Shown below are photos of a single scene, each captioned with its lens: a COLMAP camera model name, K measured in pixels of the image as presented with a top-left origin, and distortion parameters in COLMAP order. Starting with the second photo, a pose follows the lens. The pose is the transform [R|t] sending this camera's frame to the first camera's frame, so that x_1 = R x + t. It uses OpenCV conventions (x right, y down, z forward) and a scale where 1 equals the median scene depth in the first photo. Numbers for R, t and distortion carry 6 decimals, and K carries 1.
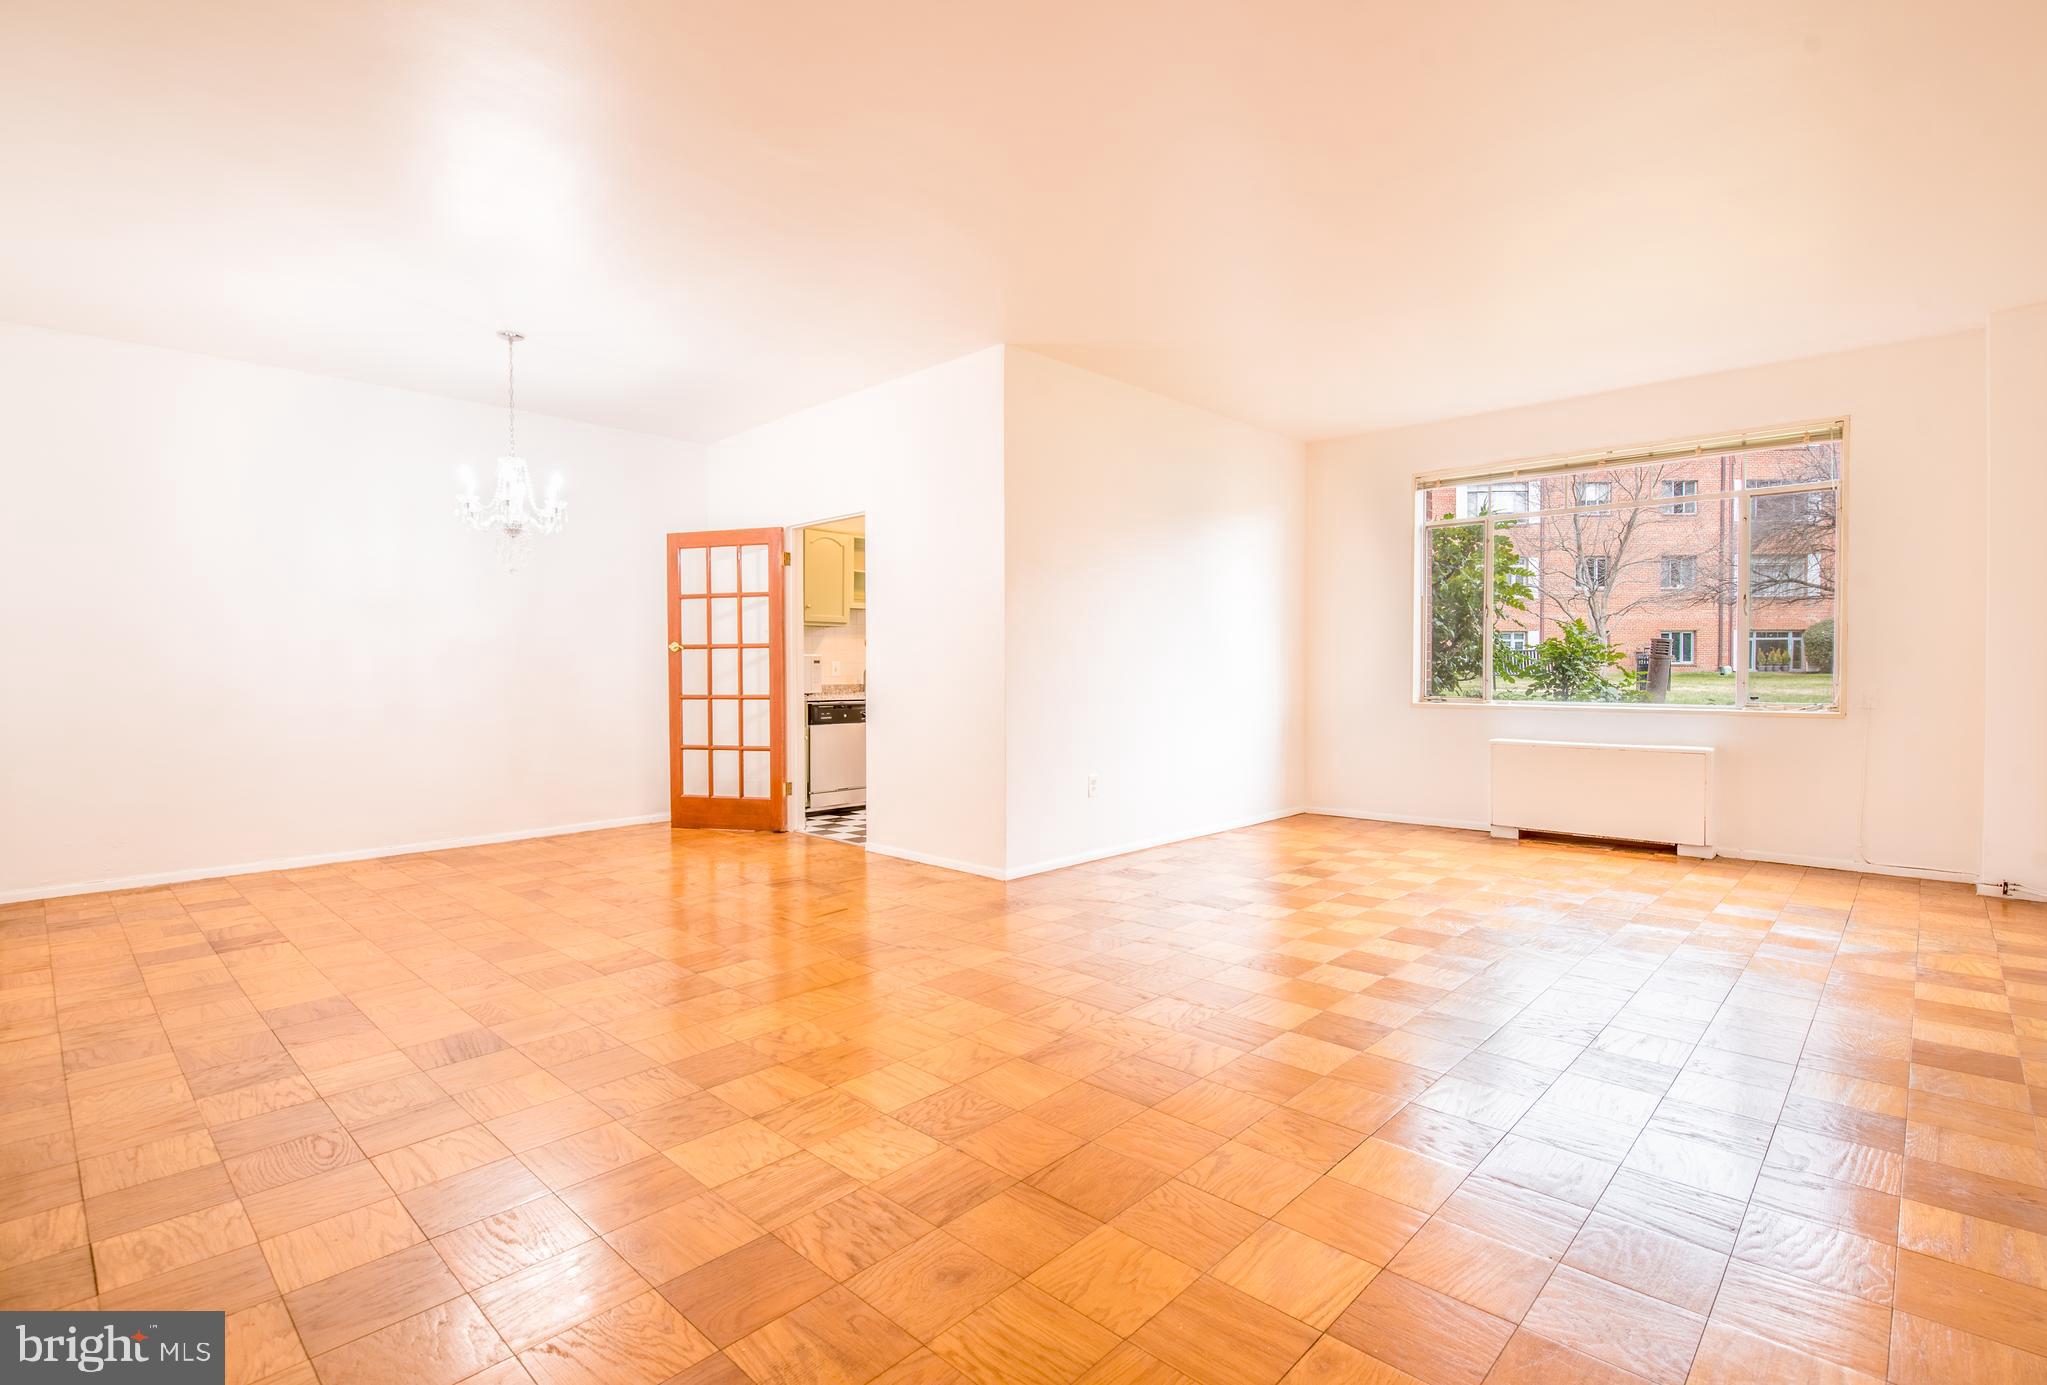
lens RADIAL K [[968.1, 0, 1023.5], [0, 968.1, 692.5], [0, 0, 1]] dist [-0.016583, 0.000306]
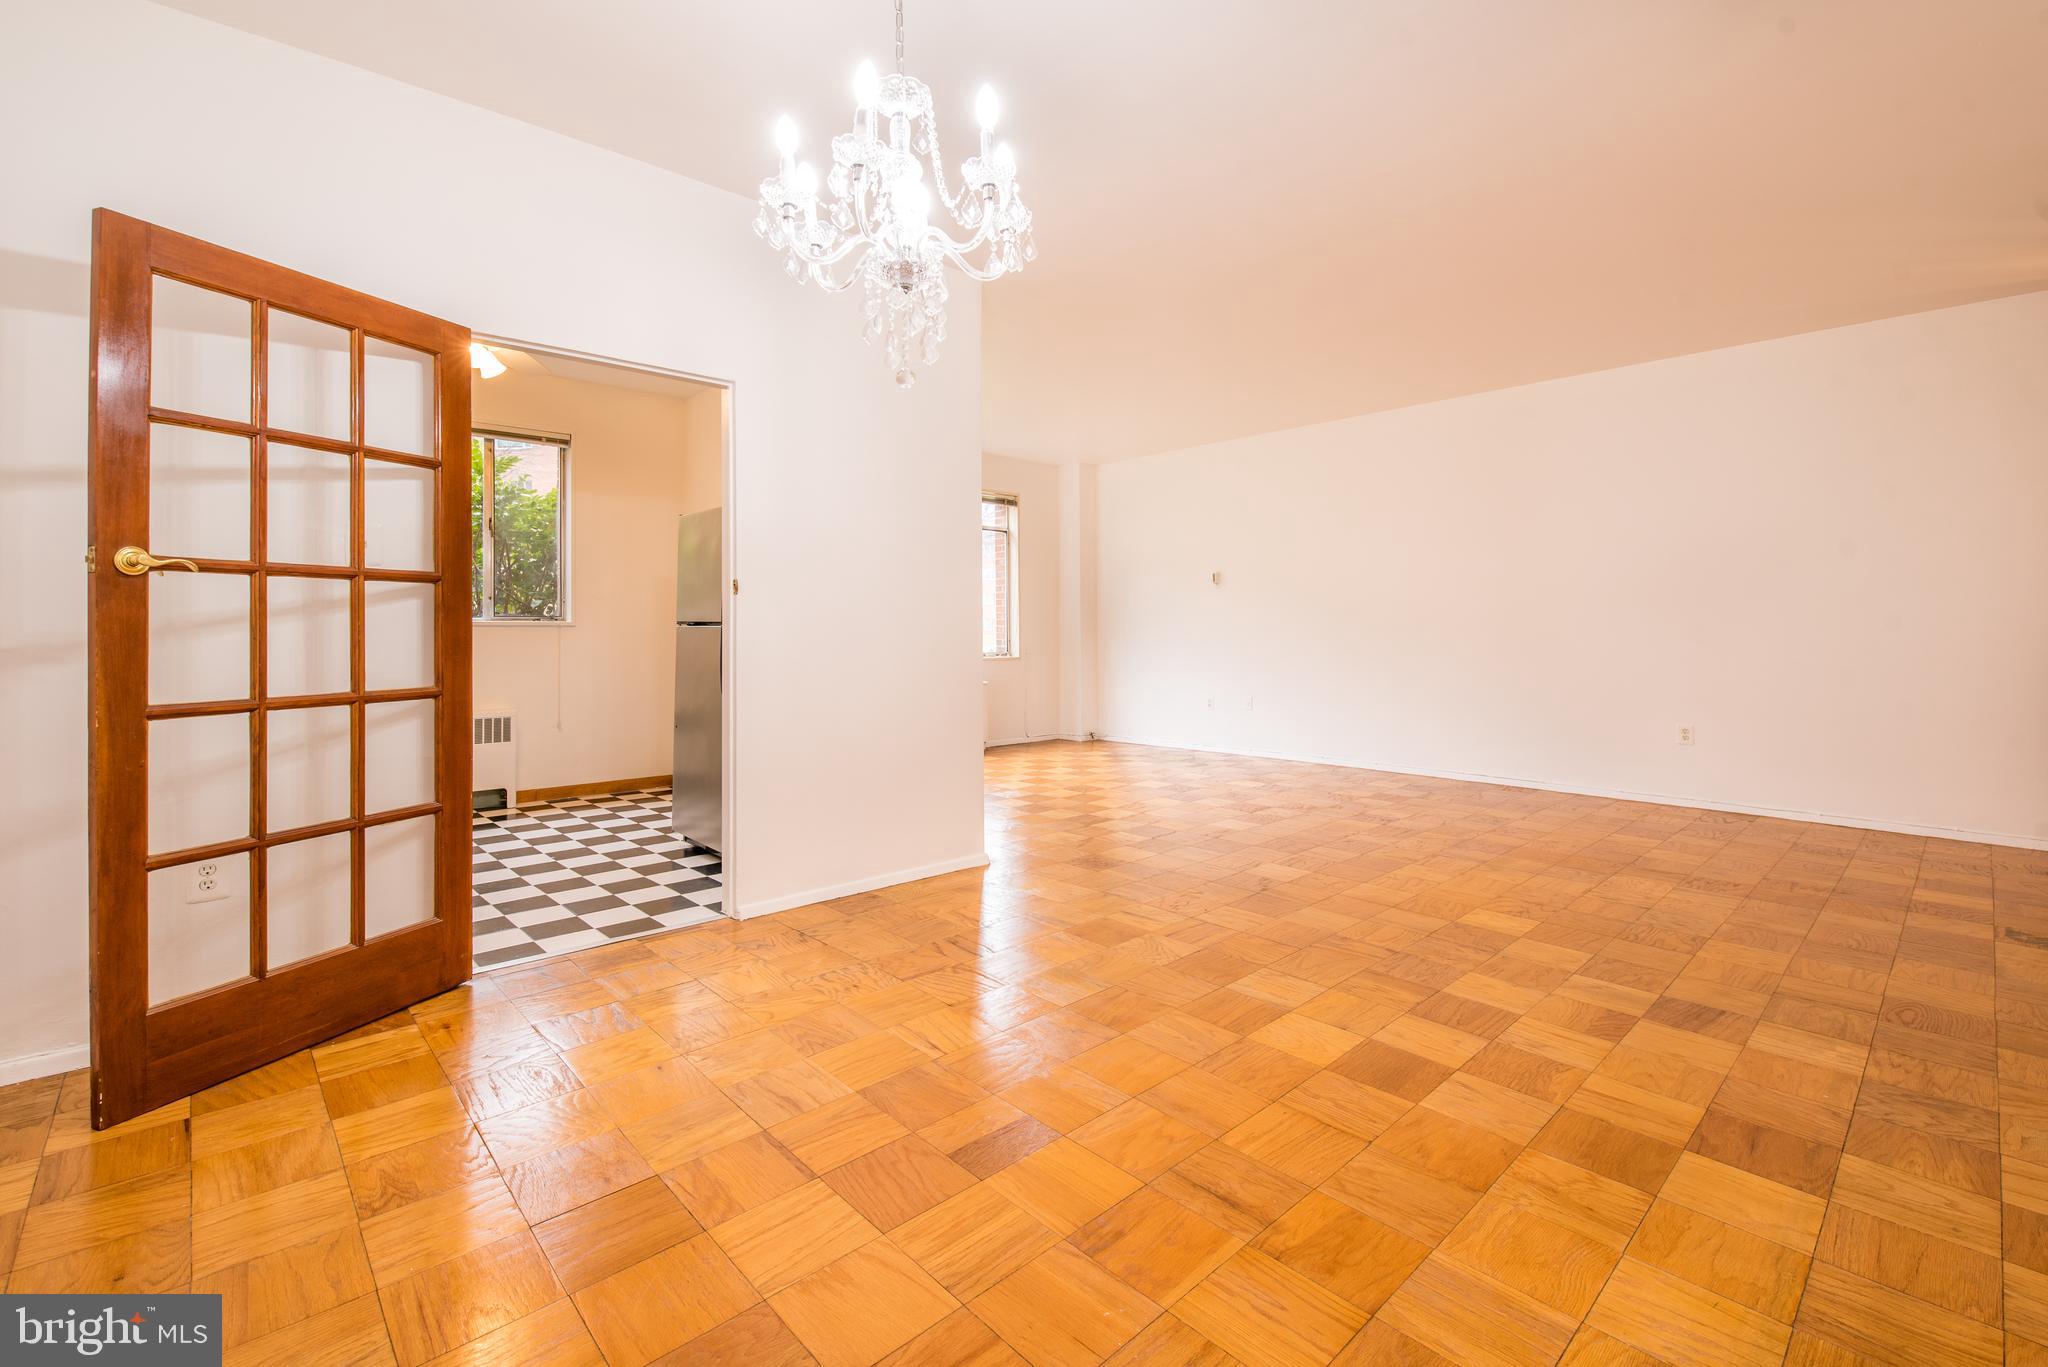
lens RADIAL K [[890.9, 0, 1021.5], [0, 890.9, 636.2], [0, 0, 1]] dist [-0.001455, -0.000704]
pose [[0.065307, 0.001056, 0.997865, -0.820857], [0.020634, 0.999784, -0.002408, -0.018824], [-0.997652, 0.020747, 0.065272, 0.862845]]
